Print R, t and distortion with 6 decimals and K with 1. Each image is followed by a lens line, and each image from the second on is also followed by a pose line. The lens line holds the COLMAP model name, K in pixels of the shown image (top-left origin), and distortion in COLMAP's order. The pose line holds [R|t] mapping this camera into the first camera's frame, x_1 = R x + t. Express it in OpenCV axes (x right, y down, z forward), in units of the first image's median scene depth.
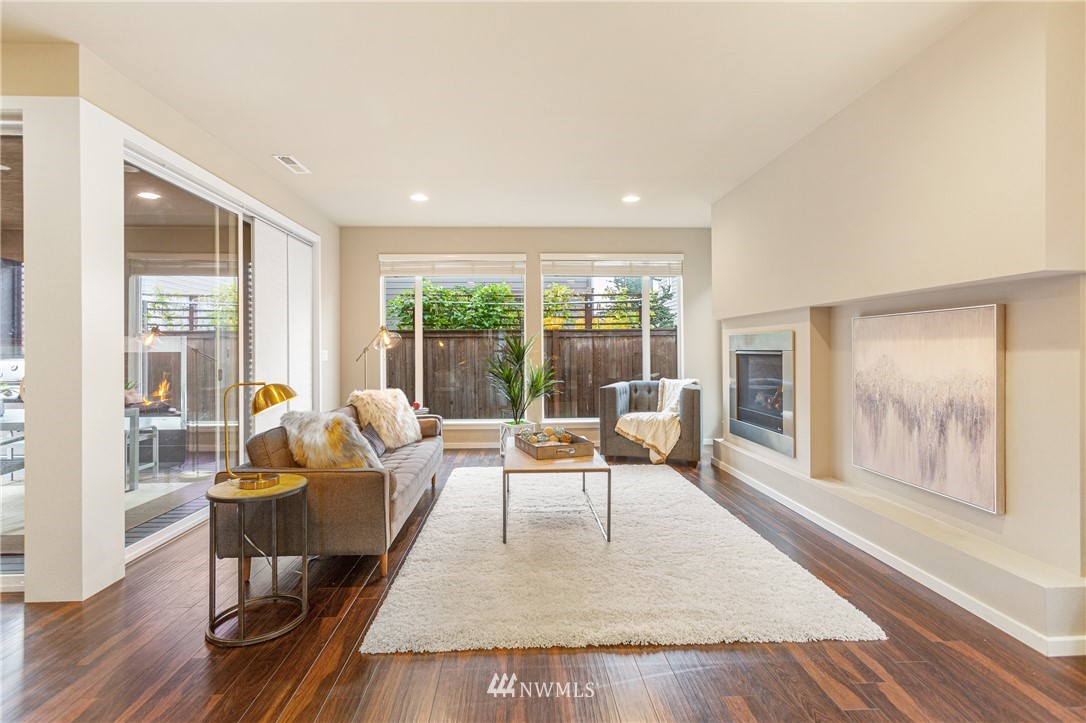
lens RADIAL K [[501.0, 0, 534.6], [0, 501.0, 350.3], [0, 0, 1]] dist [-0.006923, 0.003508]
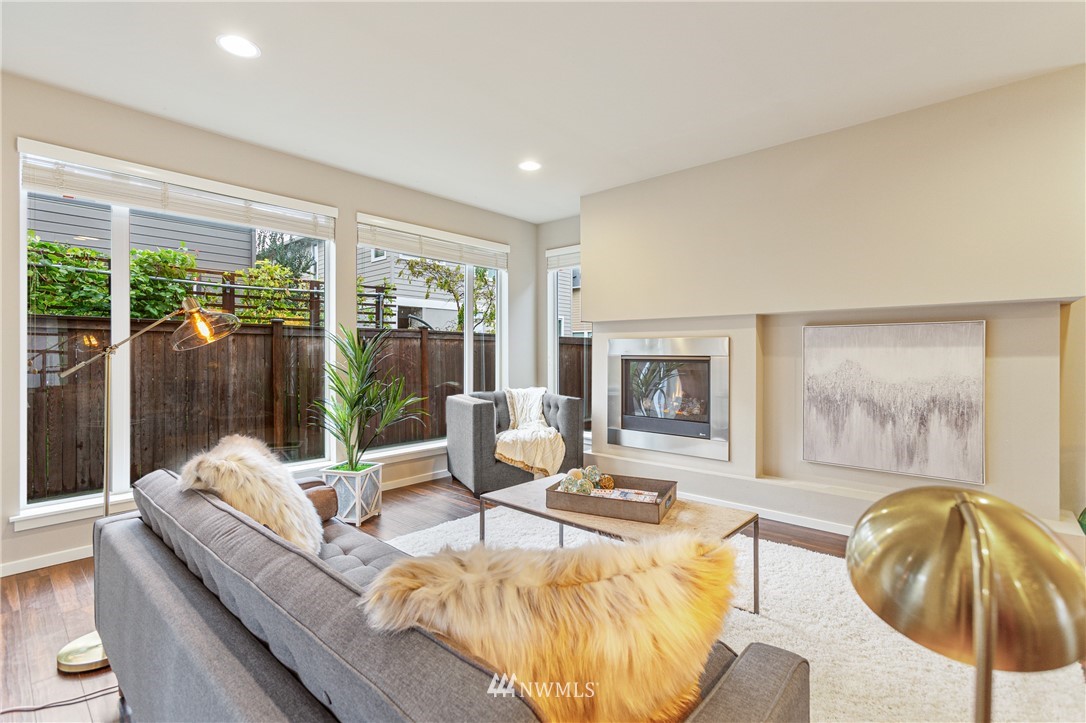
lens RADIAL K [[501.0, 0, 533.0], [0, 501.0, 356.4], [0, 0, 1]] dist [-0.006923, 0.003508]
pose [[0.701527, 0.002297, 0.712639, -0.569753], [-0.004416, 0.999990, 0.001125, 0.002154], [-0.712629, -0.003936, 0.701530, 0.663607]]
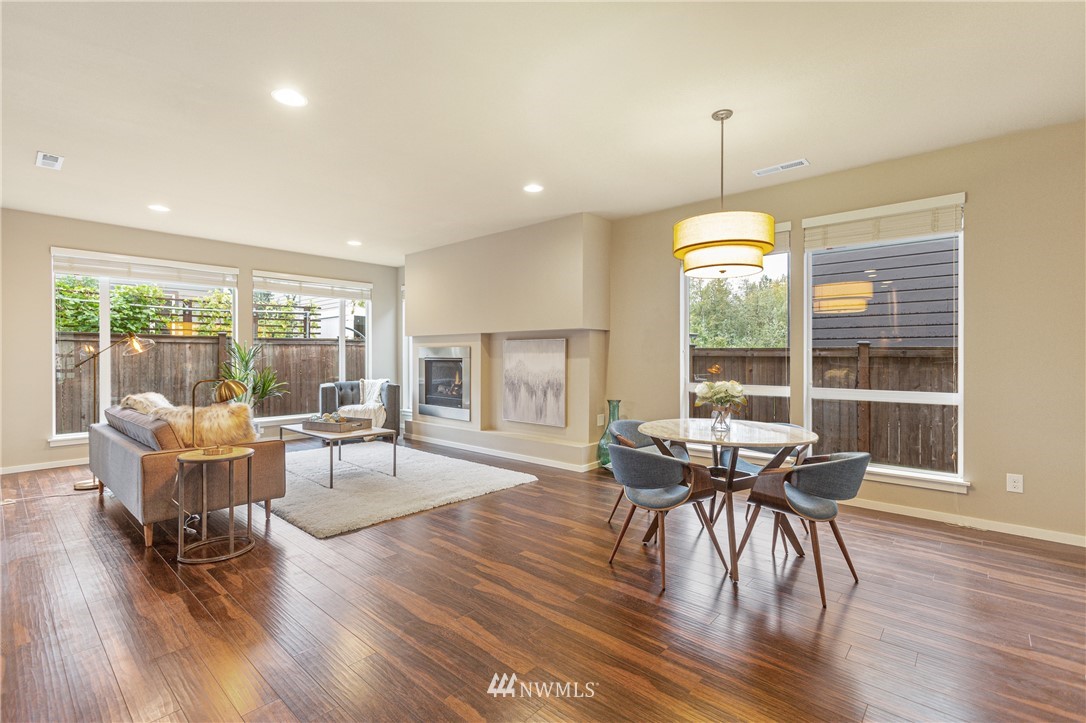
lens RADIAL K [[501.0, 0, 534.6], [0, 501.0, 360.2], [0, 0, 1]] dist [-0.006923, 0.003508]
pose [[0.702585, 0.001433, 0.711598, -0.630761], [-0.004701, 0.999985, 0.002628, 0.002431], [-0.711584, -0.005191, 0.702582, -0.413075]]
